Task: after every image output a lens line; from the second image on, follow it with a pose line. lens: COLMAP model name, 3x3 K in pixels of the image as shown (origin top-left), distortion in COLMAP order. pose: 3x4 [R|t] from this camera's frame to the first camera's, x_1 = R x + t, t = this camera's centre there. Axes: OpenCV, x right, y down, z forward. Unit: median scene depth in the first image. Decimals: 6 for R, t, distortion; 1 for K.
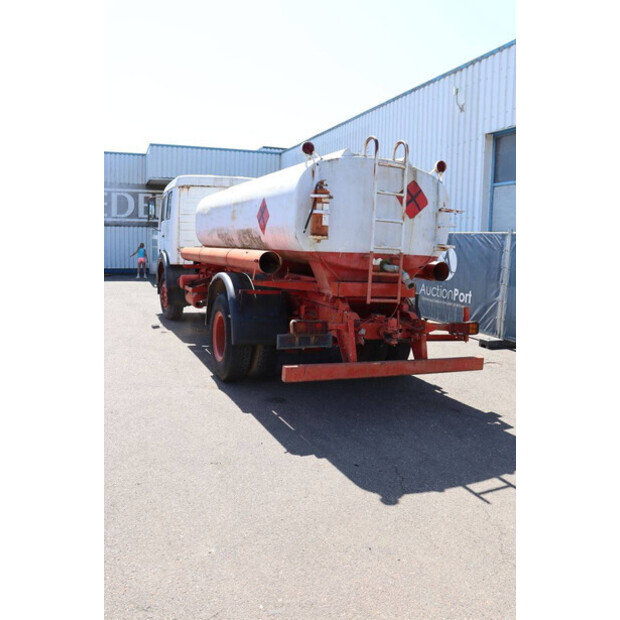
lens RADIAL K [[637.2, 0, 315.0], [0, 637.2, 303.5], [0, 0, 1]] dist [-0.124355, 0.262483]
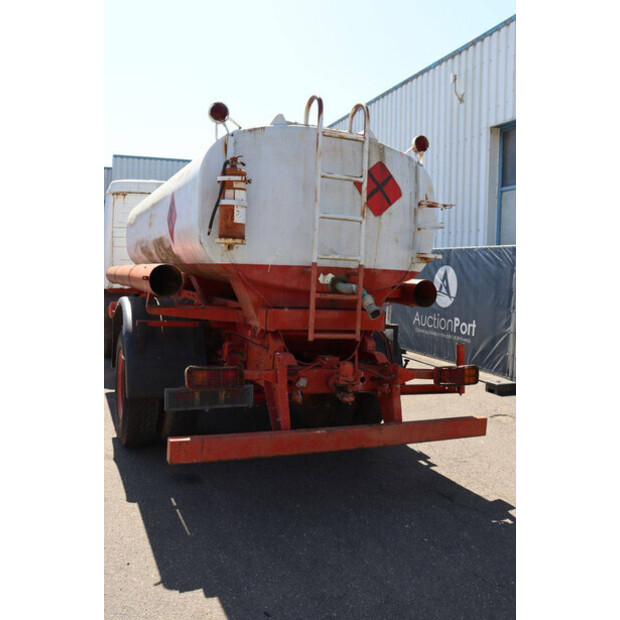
lens RADIAL K [[652.7, 0, 303.4], [0, 652.7, 298.7], [0, 0, 1]] dist [-0.148109, 0.327190]
pose [[0.999473, -0.004106, -0.032203, 0.094712], [0.002399, 0.998600, -0.052851, -0.007265], [0.032375, 0.052746, 0.998083, 0.299207]]
